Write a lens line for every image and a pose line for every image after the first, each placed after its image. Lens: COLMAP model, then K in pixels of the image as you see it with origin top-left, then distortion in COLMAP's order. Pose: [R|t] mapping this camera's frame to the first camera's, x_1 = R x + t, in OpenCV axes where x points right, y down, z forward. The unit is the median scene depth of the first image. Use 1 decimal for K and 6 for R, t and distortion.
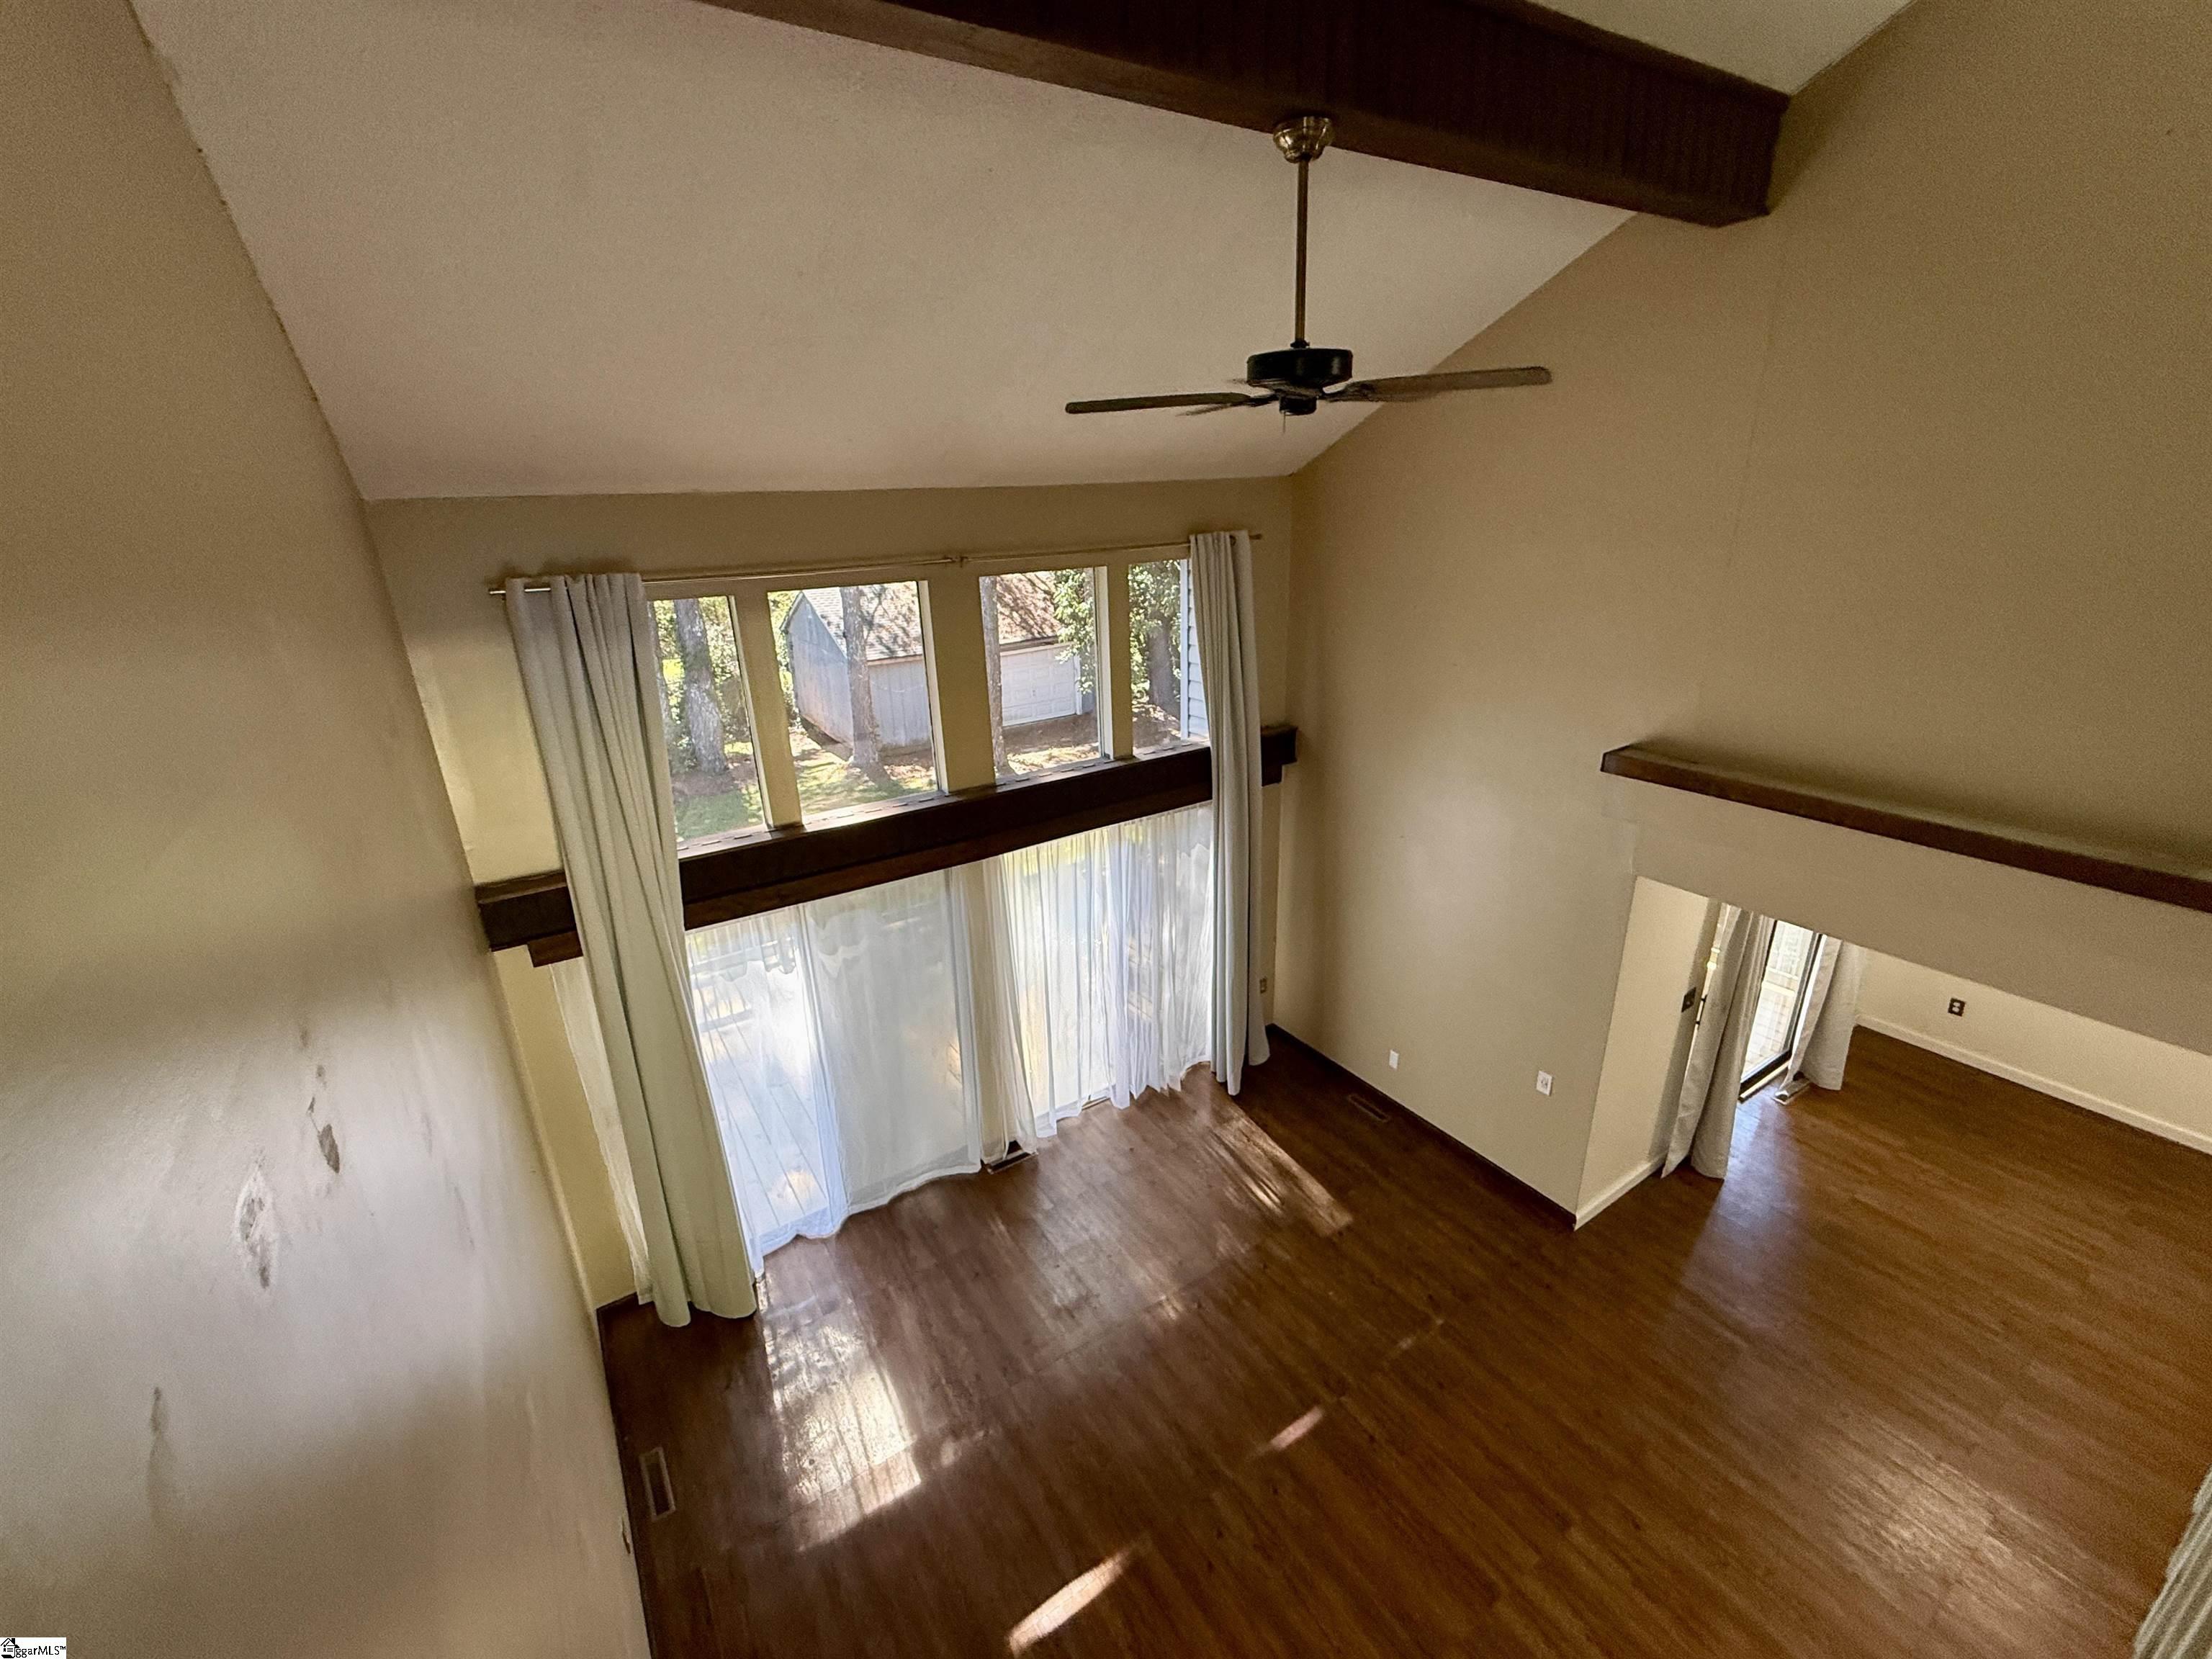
lens RADIAL K [[899.7, 0, 1115.8], [0, 899.7, 828.2], [0, 0, 1]] dist [-0.002961, 0.000454]
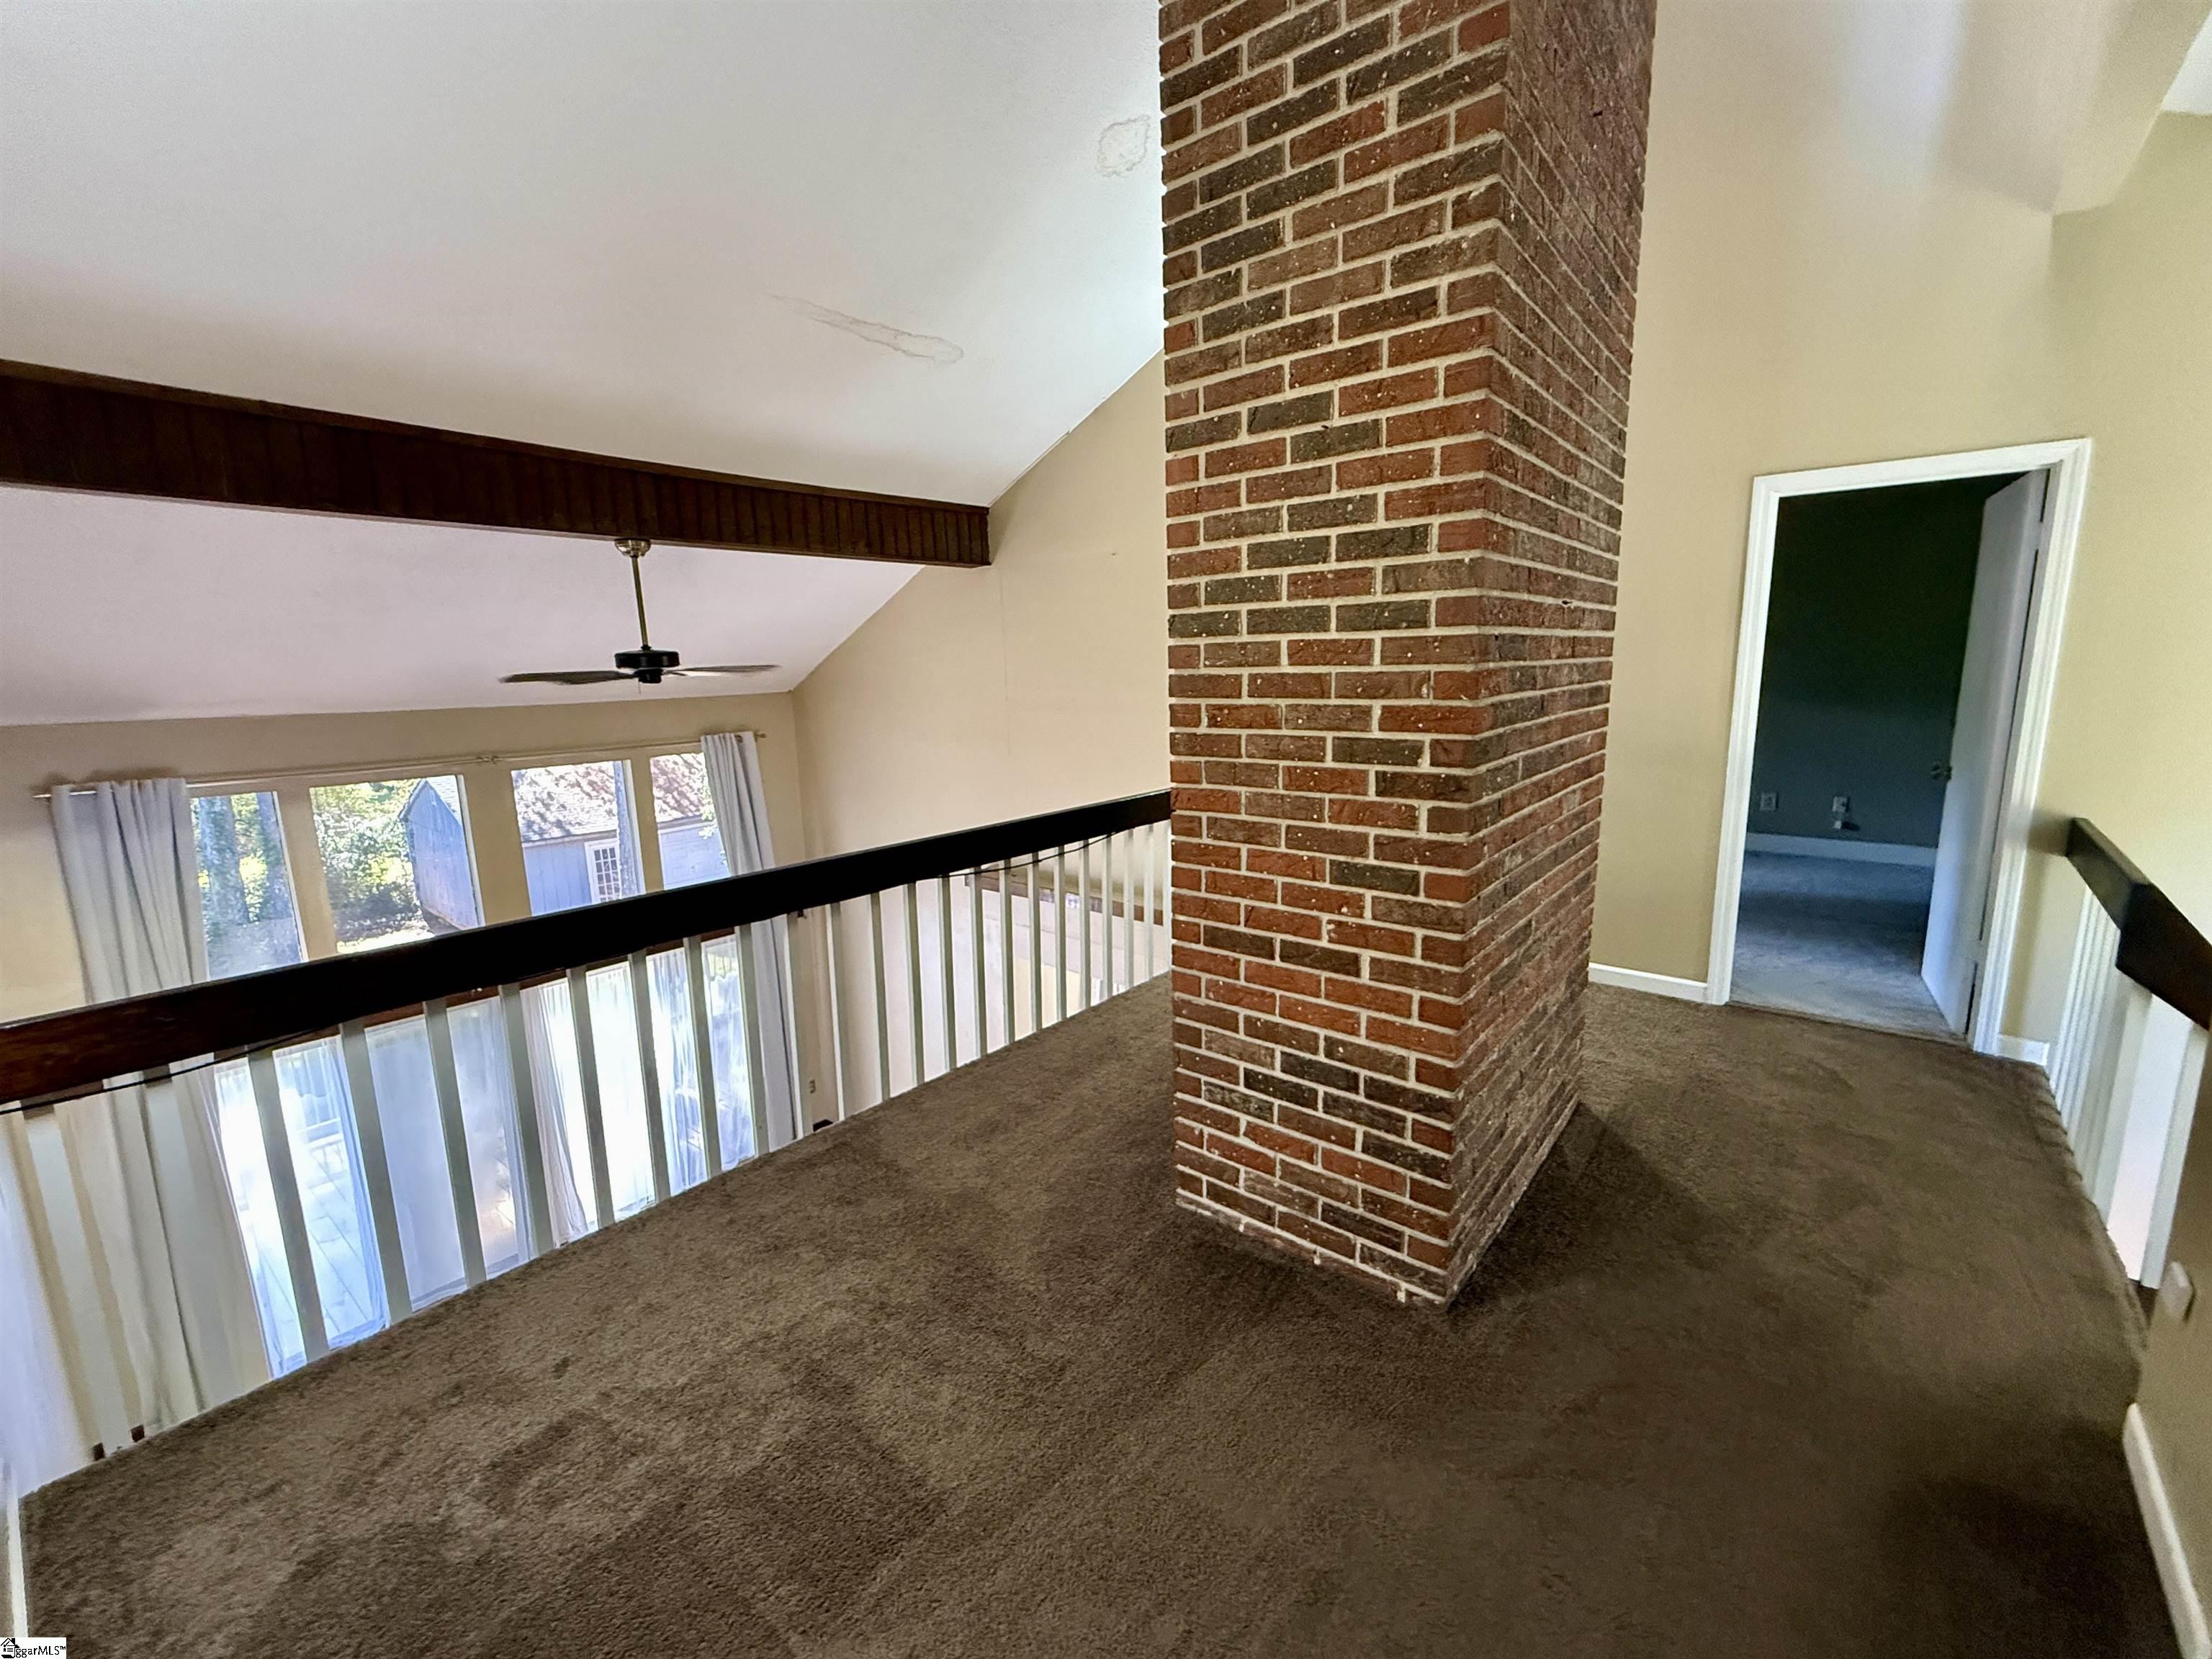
lens RADIAL K [[899.7, 0, 1097.8], [0, 899.7, 816.5], [0, 0, 1]] dist [-0.002961, 0.000454]
pose [[0.956568, -0.039423, 0.288832, 0.310117], [0.095758, 0.978325, -0.183602, 0.118488], [-0.275334, 0.203286, 0.939610, -0.497295]]
